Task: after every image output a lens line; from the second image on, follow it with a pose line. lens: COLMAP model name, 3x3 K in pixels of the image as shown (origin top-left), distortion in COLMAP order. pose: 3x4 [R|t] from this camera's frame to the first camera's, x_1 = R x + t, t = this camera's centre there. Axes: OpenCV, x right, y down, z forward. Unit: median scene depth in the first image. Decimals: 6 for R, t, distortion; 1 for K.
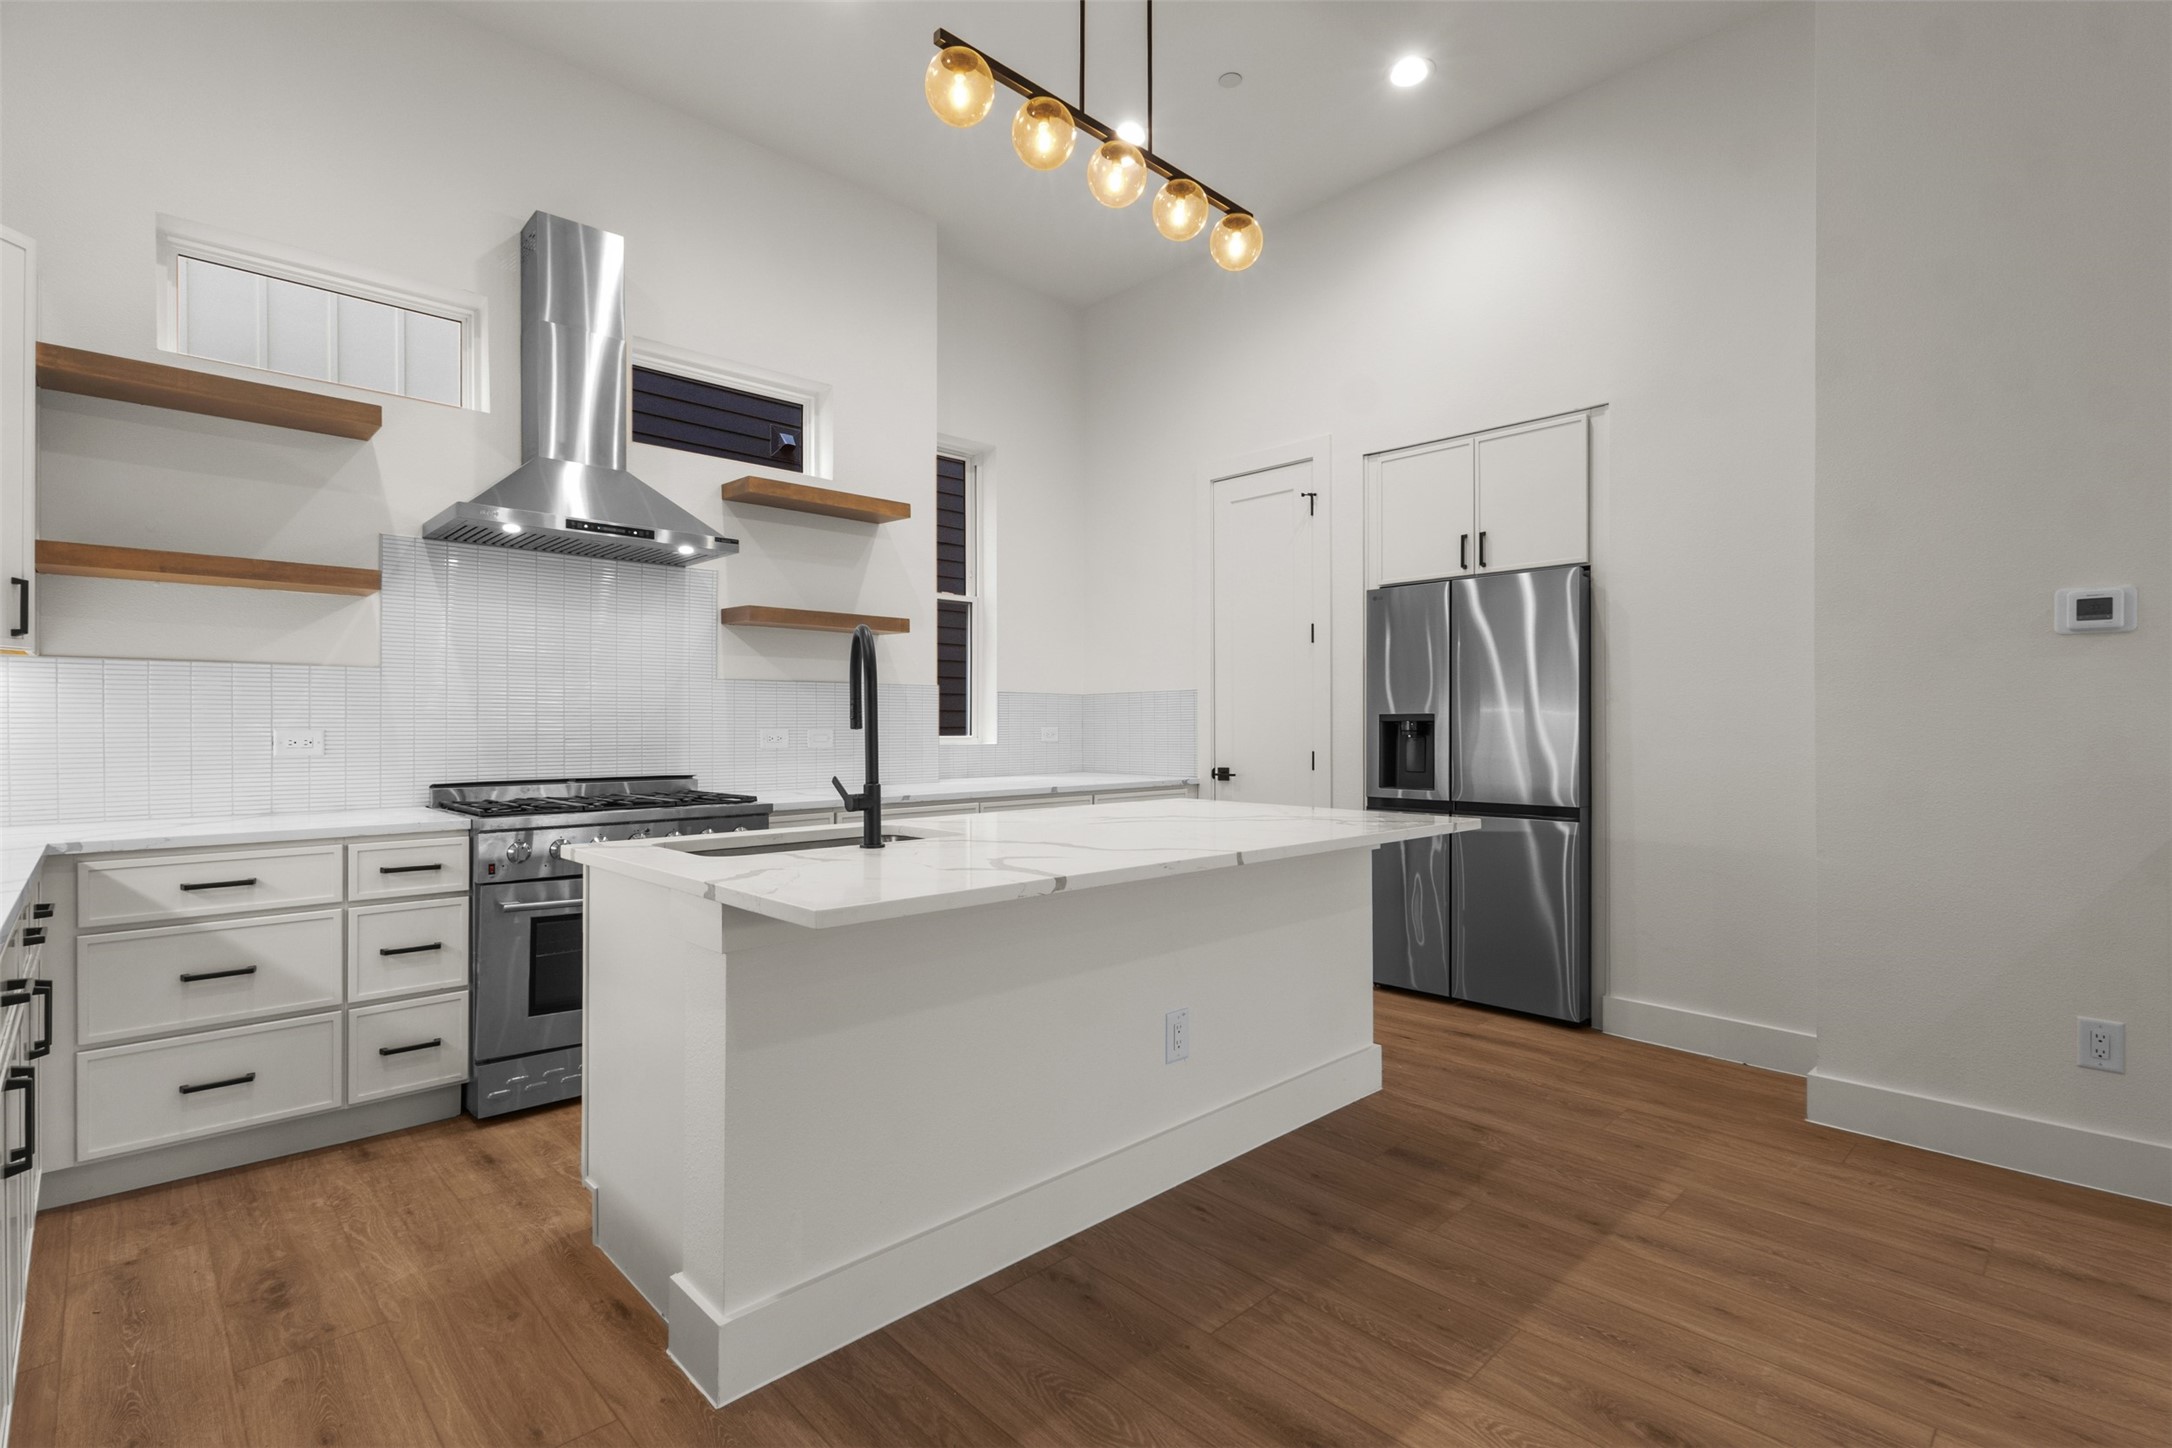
lens RADIAL K [[1002.1, 0, 1101.1], [0, 1002.1, 722.3], [0, 0, 1]] dist [0.004178, 0.002616]
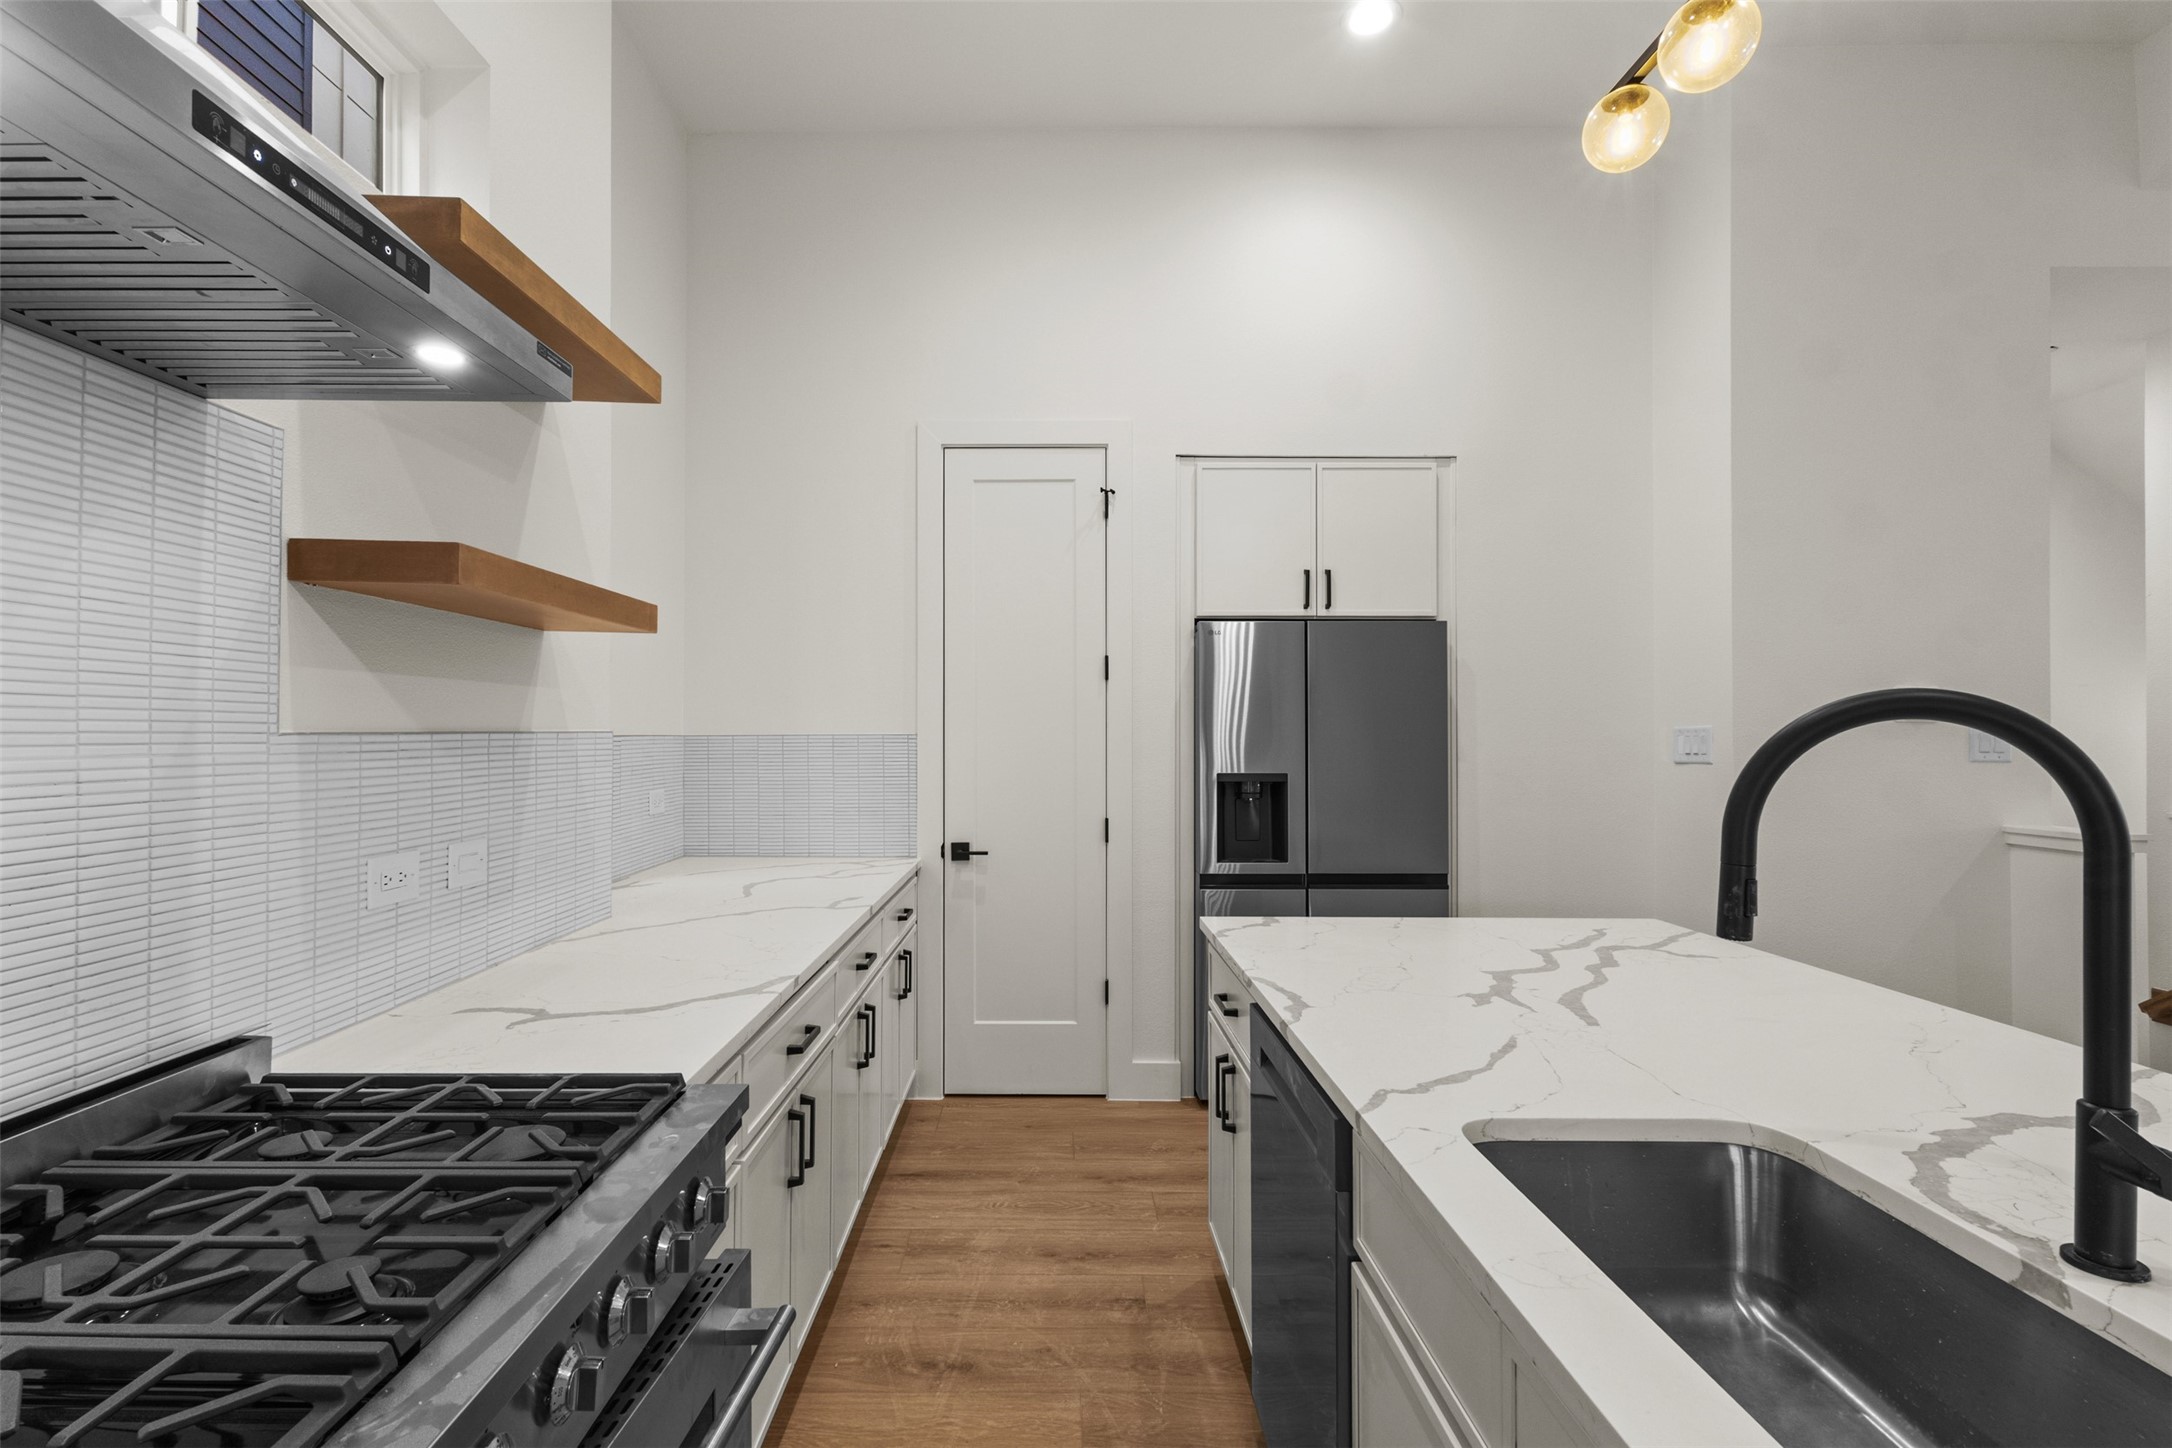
lens RADIAL K [[1002.1, 0, 1037.2], [0, 1002.1, 719.5], [0, 0, 1]] dist [0.004178, 0.002616]
pose [[0.708846, 0.010833, 0.705281, -0.432280], [-0.004695, 0.999932, -0.010640, -0.044936], [-0.705348, 0.004231, 0.708848, 0.546968]]
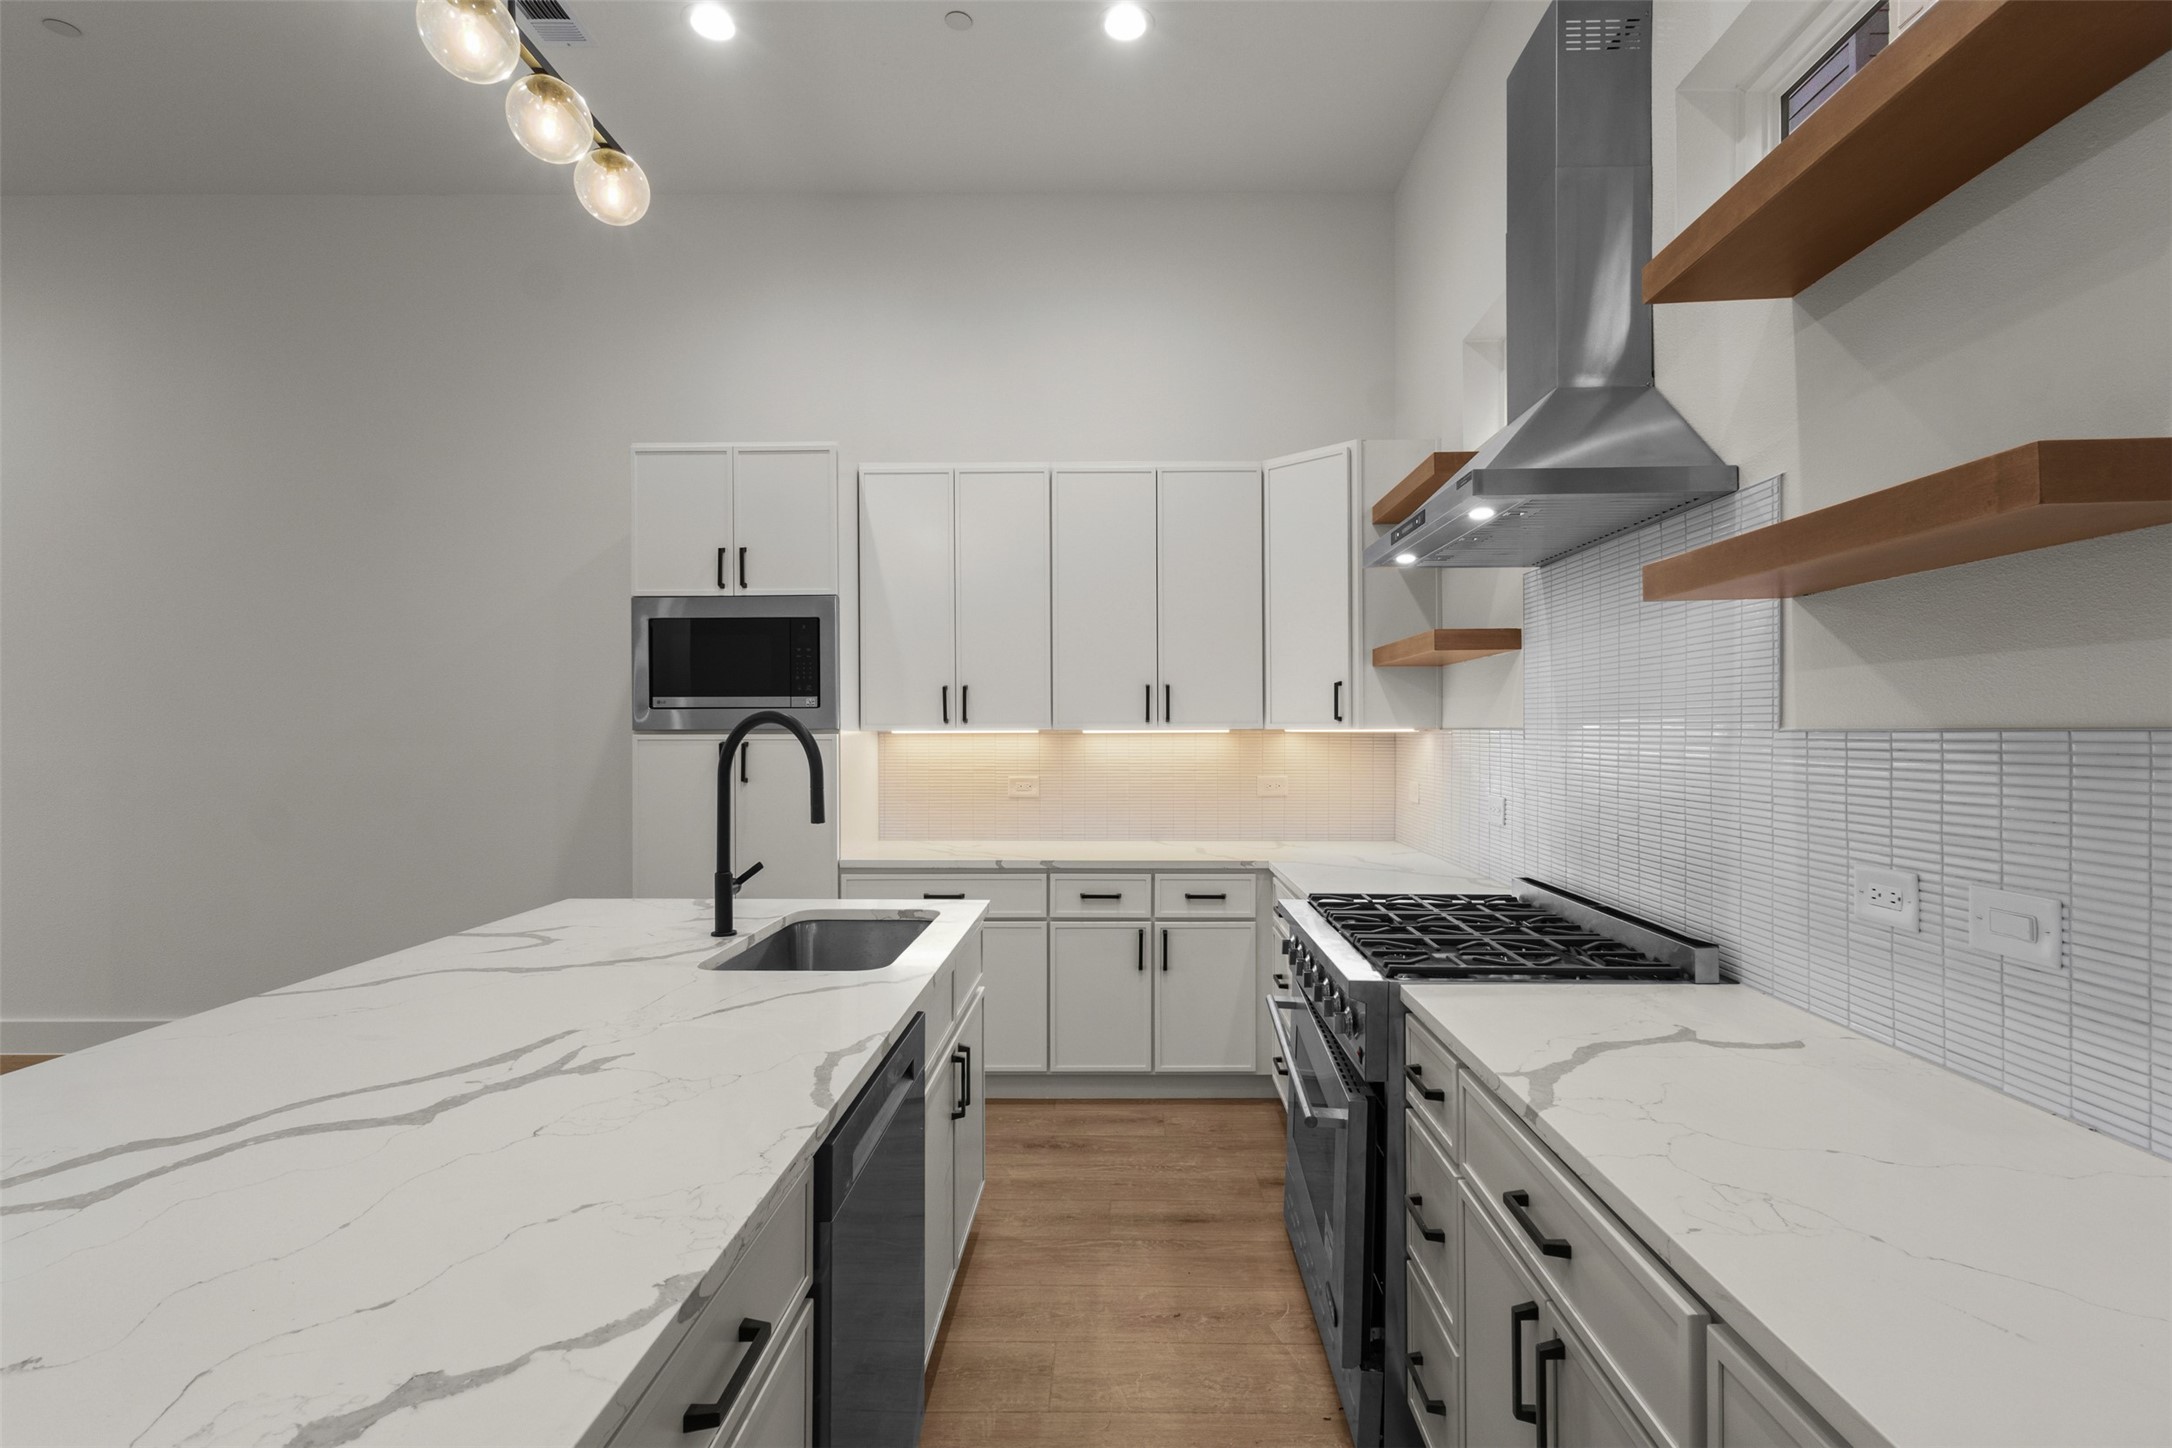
lens RADIAL K [[1002.1, 0, 1109.3], [0, 1002.1, 736.5], [0, 0, 1]] dist [0.004178, 0.002616]
pose [[-0.705700, 0.006336, -0.708482, 0.114228], [0.003649, 0.999979, 0.005308, -0.043193], [0.708501, 0.001160, -0.705709, 1.072252]]
